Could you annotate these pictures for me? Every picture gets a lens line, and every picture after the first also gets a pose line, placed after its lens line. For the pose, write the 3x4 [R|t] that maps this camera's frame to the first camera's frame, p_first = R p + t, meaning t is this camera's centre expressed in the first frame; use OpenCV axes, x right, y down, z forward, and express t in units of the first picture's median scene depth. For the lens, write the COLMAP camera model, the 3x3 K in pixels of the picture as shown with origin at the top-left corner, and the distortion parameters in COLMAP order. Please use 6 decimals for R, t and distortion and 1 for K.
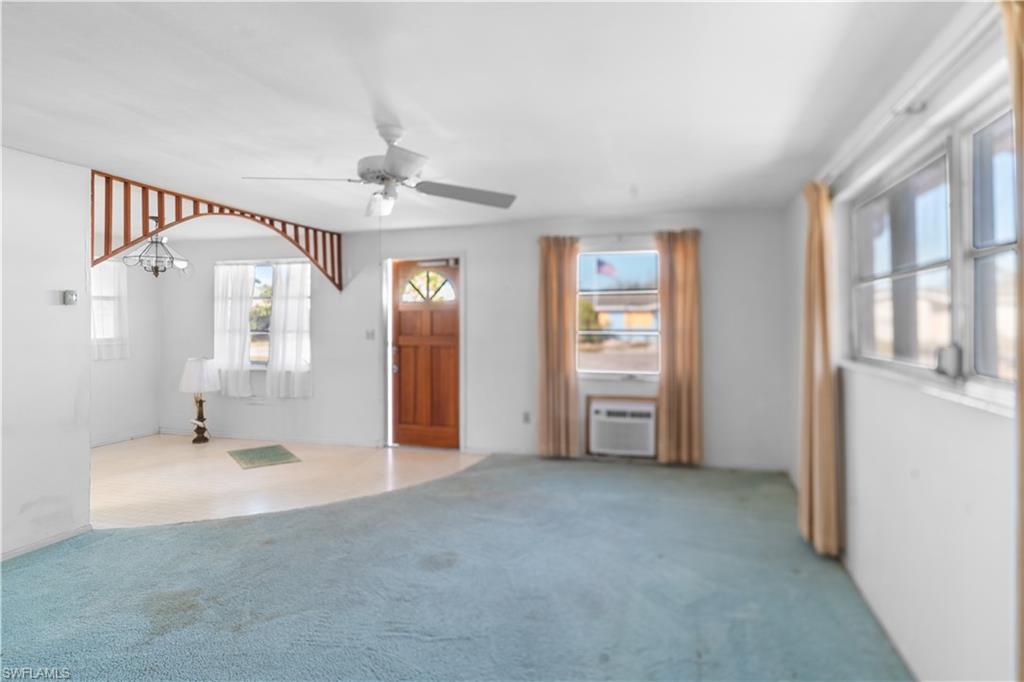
lens RADIAL K [[541.8, 0, 534.0], [0, 541.8, 320.8], [0, 0, 1]] dist [0.002828, 0.001214]
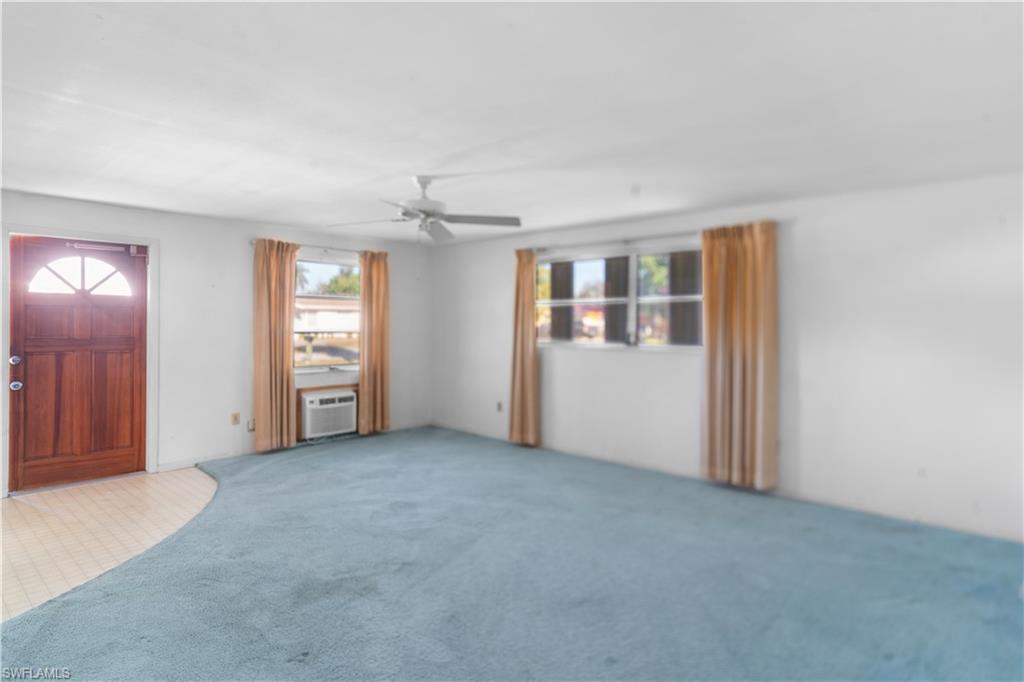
lens RADIAL K [[541.8, 0, 534.0], [0, 541.8, 320.8], [0, 0, 1]] dist [0.002828, 0.001214]
pose [[0.448175, 0.009885, 0.893891, -0.626270], [-0.006832, 0.999948, -0.007632, 0.004155], [-0.893920, -0.002687, 0.448219, 0.071594]]
